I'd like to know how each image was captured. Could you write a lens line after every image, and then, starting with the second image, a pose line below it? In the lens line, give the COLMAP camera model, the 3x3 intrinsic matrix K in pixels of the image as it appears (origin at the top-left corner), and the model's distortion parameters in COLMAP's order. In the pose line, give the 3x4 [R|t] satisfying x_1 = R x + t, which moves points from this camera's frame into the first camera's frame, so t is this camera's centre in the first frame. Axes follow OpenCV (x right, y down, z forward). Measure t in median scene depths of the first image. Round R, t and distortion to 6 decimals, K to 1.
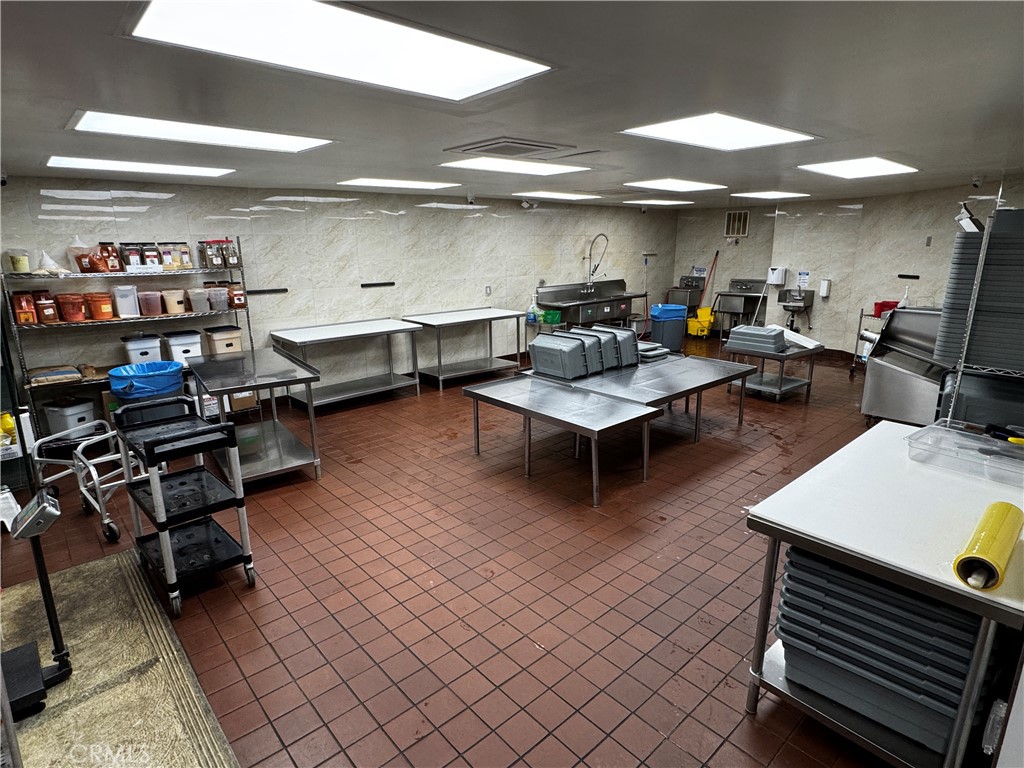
lens RADIAL K [[561.3, 0, 509.6], [0, 561.3, 382.1], [0, 0, 1]] dist [-0.003886, 0.000492]
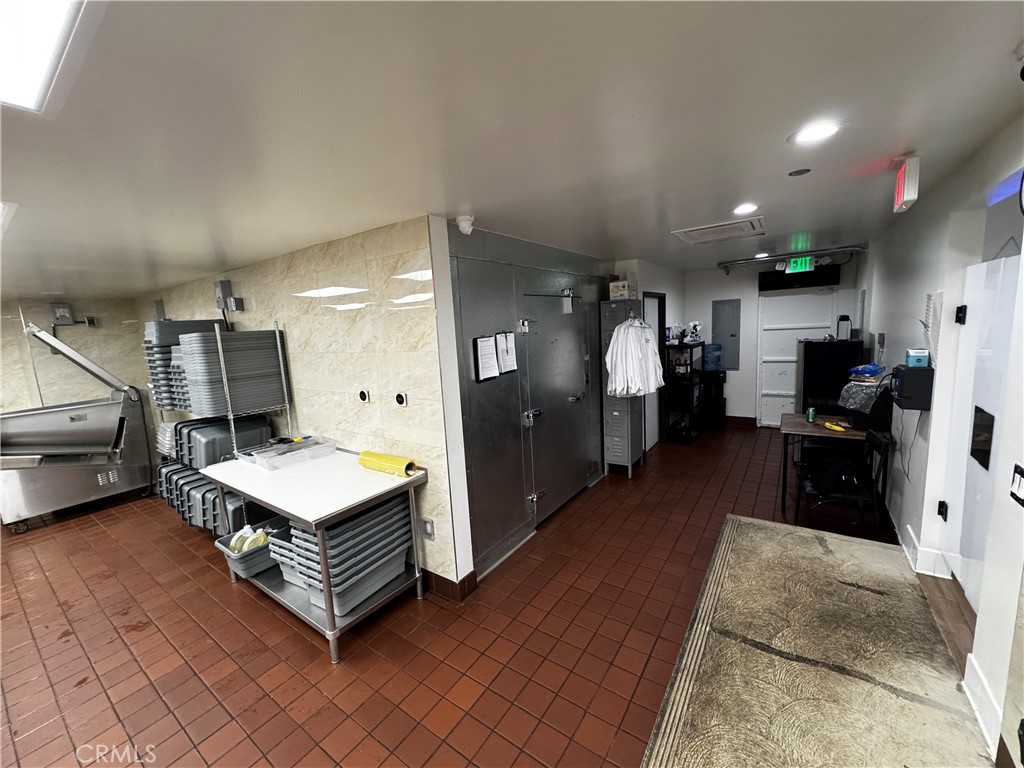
lens RADIAL K [[406.2, 0, 508.4], [0, 406.2, 380.8], [0, 0, 1]] dist [-0.002453, -0.000400]
pose [[-0.225299, -0.109943, 0.968067, -0.126498], [0.291184, 0.940601, 0.174591, -0.026320], [-0.929759, 0.321221, -0.179903, 0.127171]]
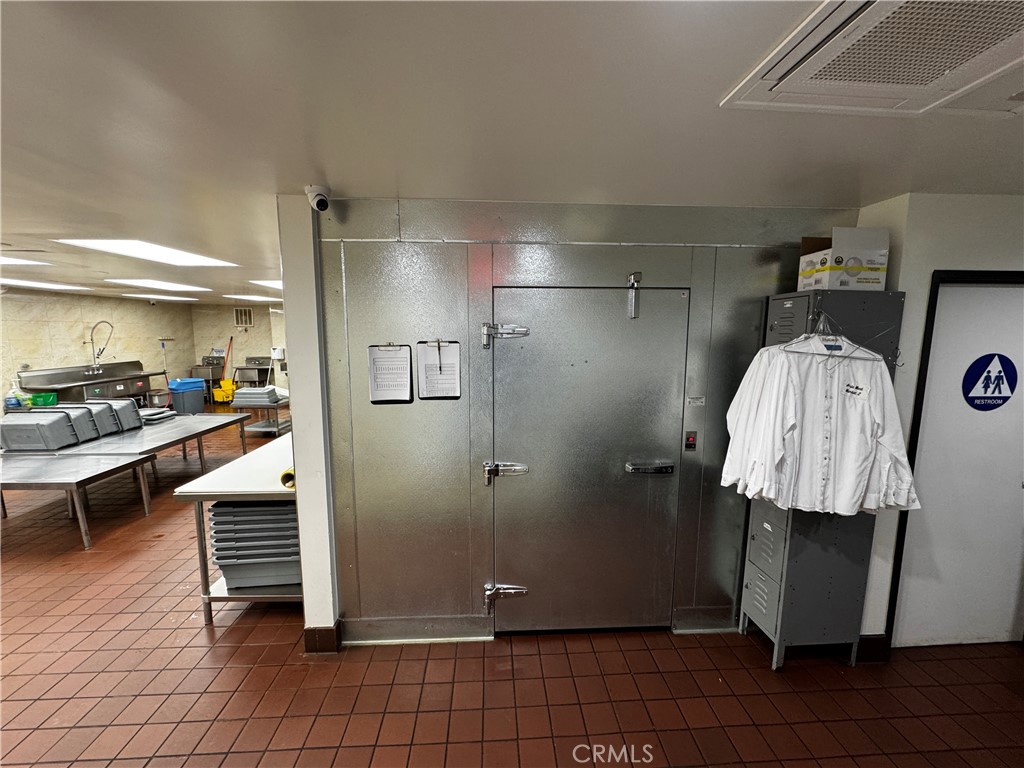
lens RADIAL K [[406.2, 0, 511.7], [0, 406.2, 382.4], [0, 0, 1]] dist [-0.002453, -0.000400]
pose [[0.621645, -0.085078, 0.778665, 0.031195], [0.178949, 0.983220, -0.035436, 0.028453], [-0.762585, 0.161370, 0.626438, -0.100606]]
